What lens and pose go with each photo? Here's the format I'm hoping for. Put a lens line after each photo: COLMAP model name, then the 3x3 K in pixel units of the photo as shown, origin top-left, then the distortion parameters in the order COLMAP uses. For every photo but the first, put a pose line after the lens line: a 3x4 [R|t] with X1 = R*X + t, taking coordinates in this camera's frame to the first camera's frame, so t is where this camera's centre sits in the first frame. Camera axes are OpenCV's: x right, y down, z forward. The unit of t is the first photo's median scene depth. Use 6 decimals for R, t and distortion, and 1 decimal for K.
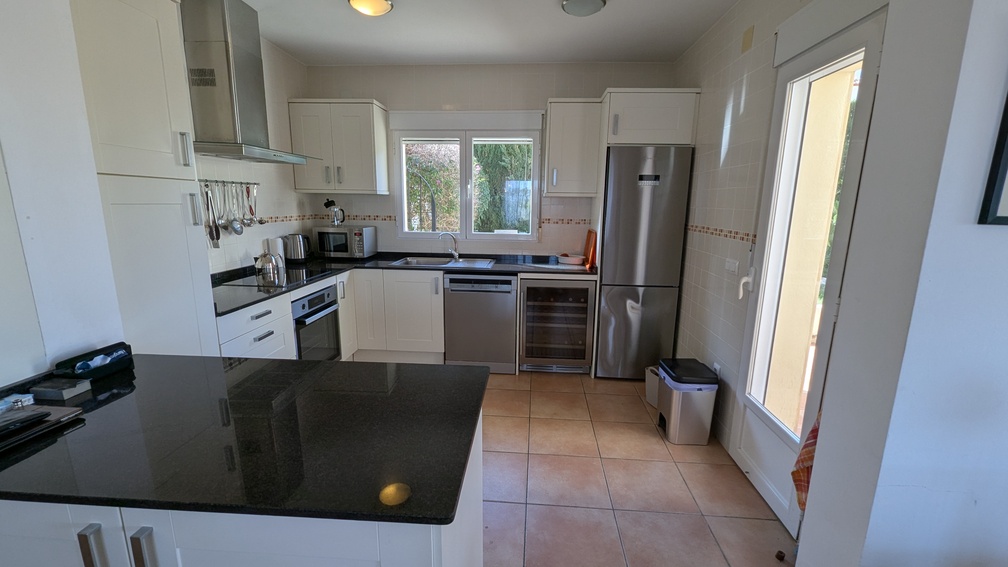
lens RADIAL K [[415.9, 0, 504.9], [0, 415.9, 282.2], [0, 0, 1]] dist [0.000235, -0.000903]
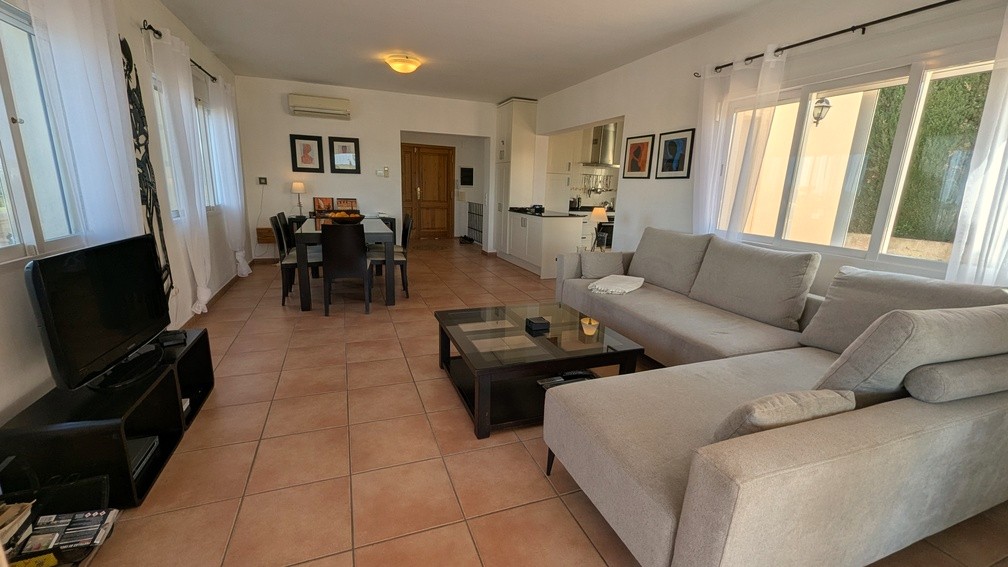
lens RADIAL K [[415.9, 0, 500.6], [0, 415.9, 281.2], [0, 0, 1]] dist [0.000235, -0.000903]
pose [[0.412694, 0.204680, -0.887575, 1.787854], [-0.200874, 0.970887, 0.130492, 0.239586], [0.888444, 0.124438, 0.441794, -0.819284]]
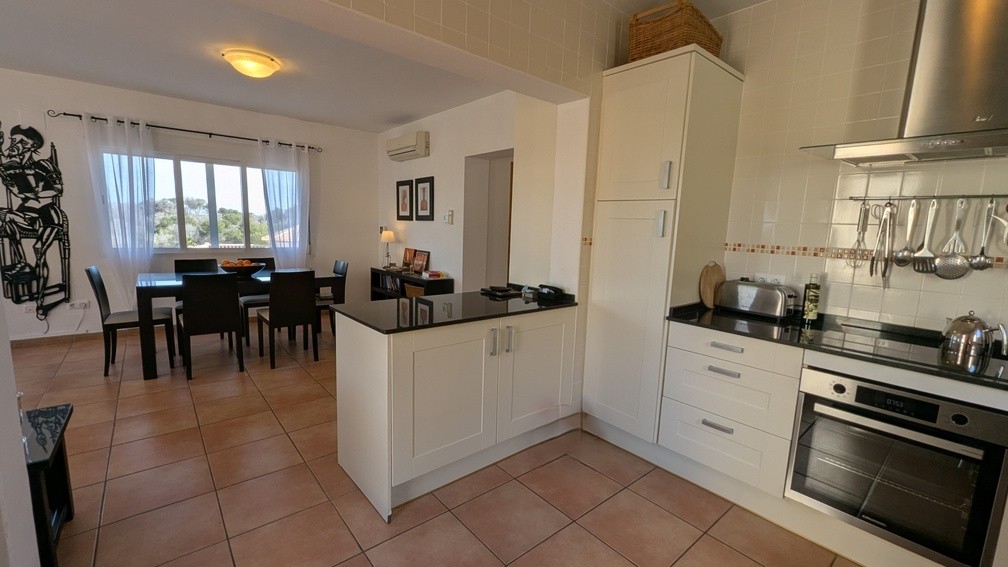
lens RADIAL K [[415.9, 0, 507.8], [0, 415.9, 289.4], [0, 0, 1]] dist [0.000235, -0.000903]
pose [[-0.716228, 0.062119, -0.695096, 0.281386], [-0.178721, 0.946487, 0.268740, -0.155022], [0.674594, 0.316707, -0.666798, 1.010146]]
